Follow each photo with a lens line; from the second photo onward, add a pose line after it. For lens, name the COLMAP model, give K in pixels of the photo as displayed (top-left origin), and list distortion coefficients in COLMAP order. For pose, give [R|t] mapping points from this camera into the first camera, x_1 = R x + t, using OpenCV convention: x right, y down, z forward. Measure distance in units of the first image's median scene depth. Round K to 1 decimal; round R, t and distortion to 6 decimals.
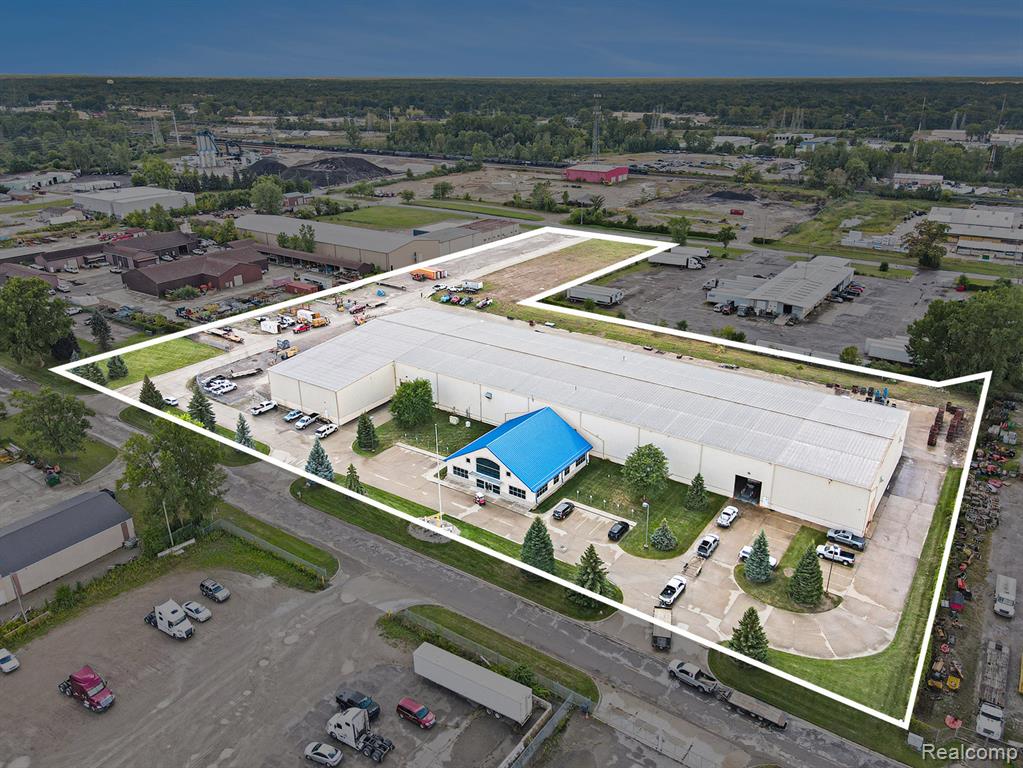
lens RADIAL K [[752.8, 0, 517.5], [0, 752.8, 379.8], [0, 0, 1]] dist [0.001132, 0.034679]
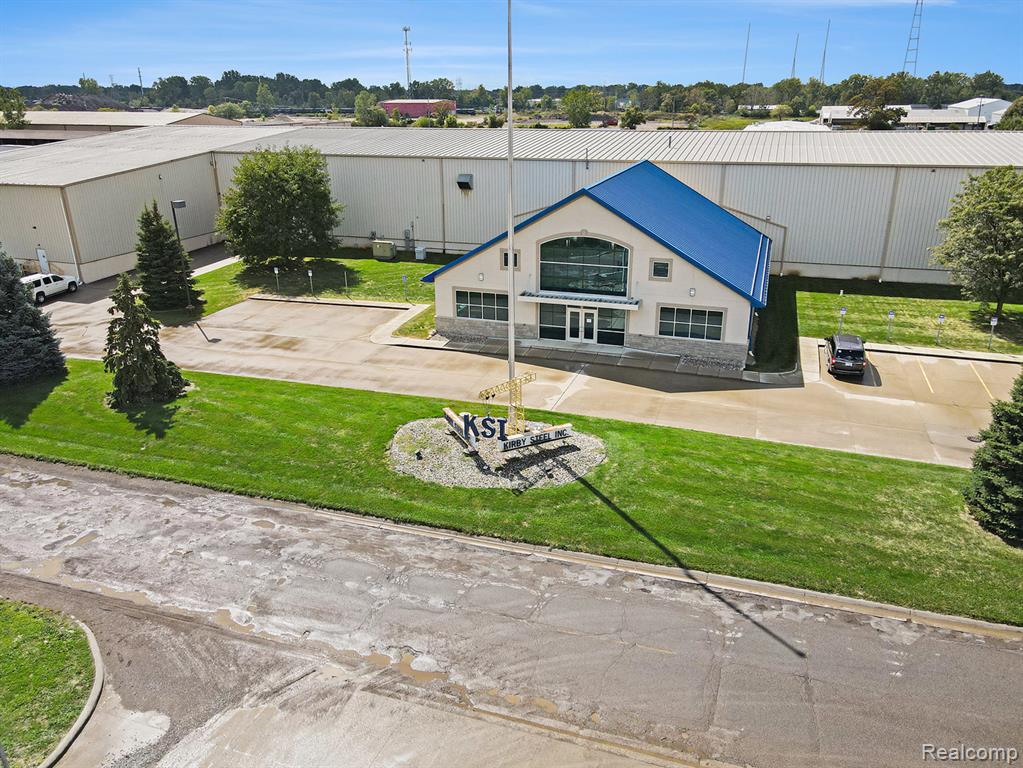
lens RADIAL K [[752.8, 0, 517.5], [0, 752.8, 379.8], [0, 0, 1]] dist [0.001132, 0.034679]
pose [[0.959982, -0.103274, 0.260326, -0.157940], [0.108390, 0.994094, -0.005331, 0.165559], [-0.258237, 0.033335, 0.965506, 0.696269]]
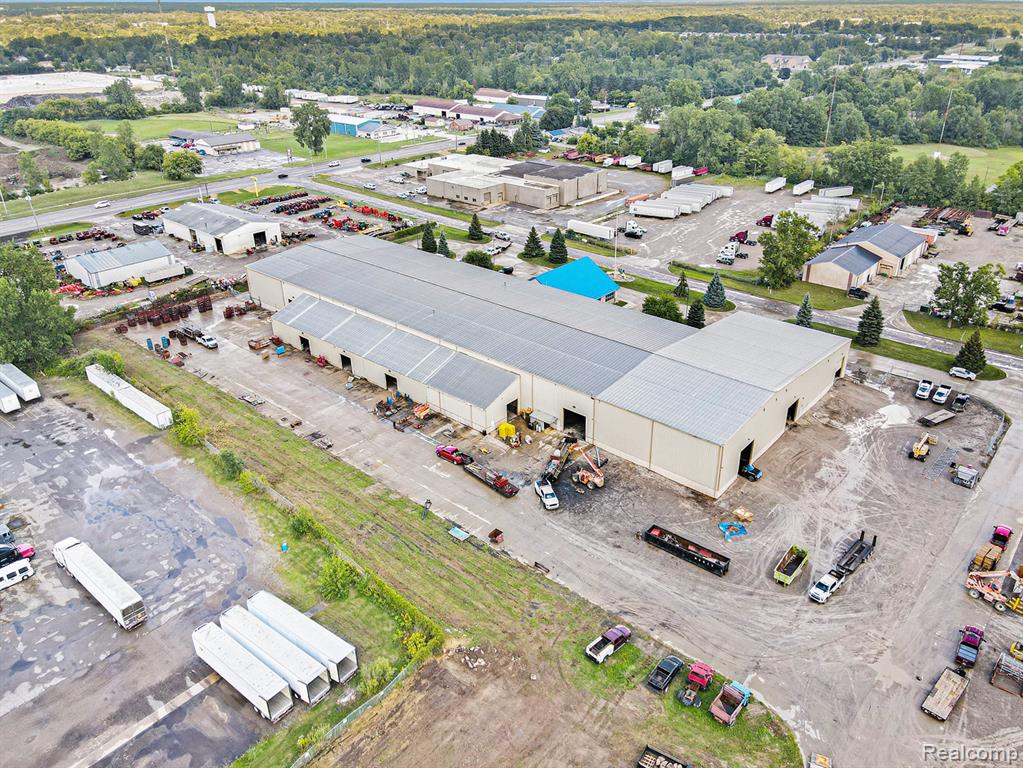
lens RADIAL K [[752.8, 0, 517.5], [0, 752.8, 379.8], [0, 0, 1]] dist [0.001132, 0.034679]
pose [[-0.994528, -0.049253, 0.092132, -0.049192], [0.036425, 0.663068, 0.747673, -0.816907], [-0.097915, 0.746937, -0.657645, 2.104273]]
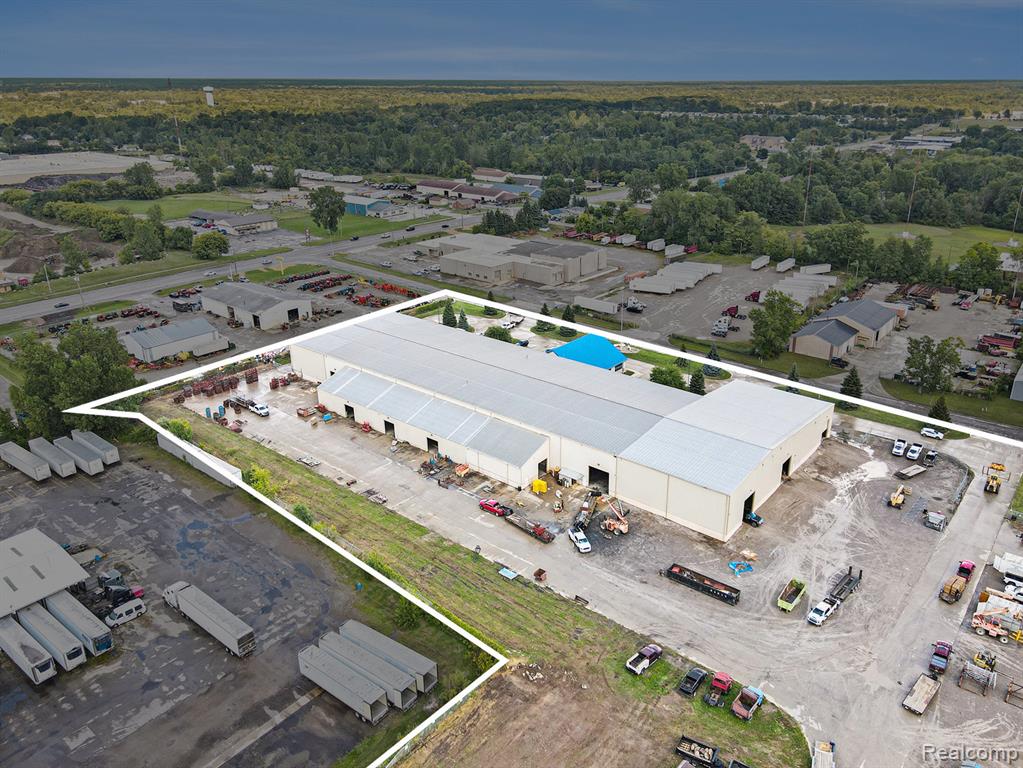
lens RADIAL K [[752.8, 0, 517.5], [0, 752.8, 379.8], [0, 0, 1]] dist [0.001132, 0.034679]
pose [[-0.996165, -0.034299, 0.080486, -0.002347], [0.030699, 0.724427, 0.688667, -0.927245], [-0.081927, 0.688497, -0.720596, 2.210477]]
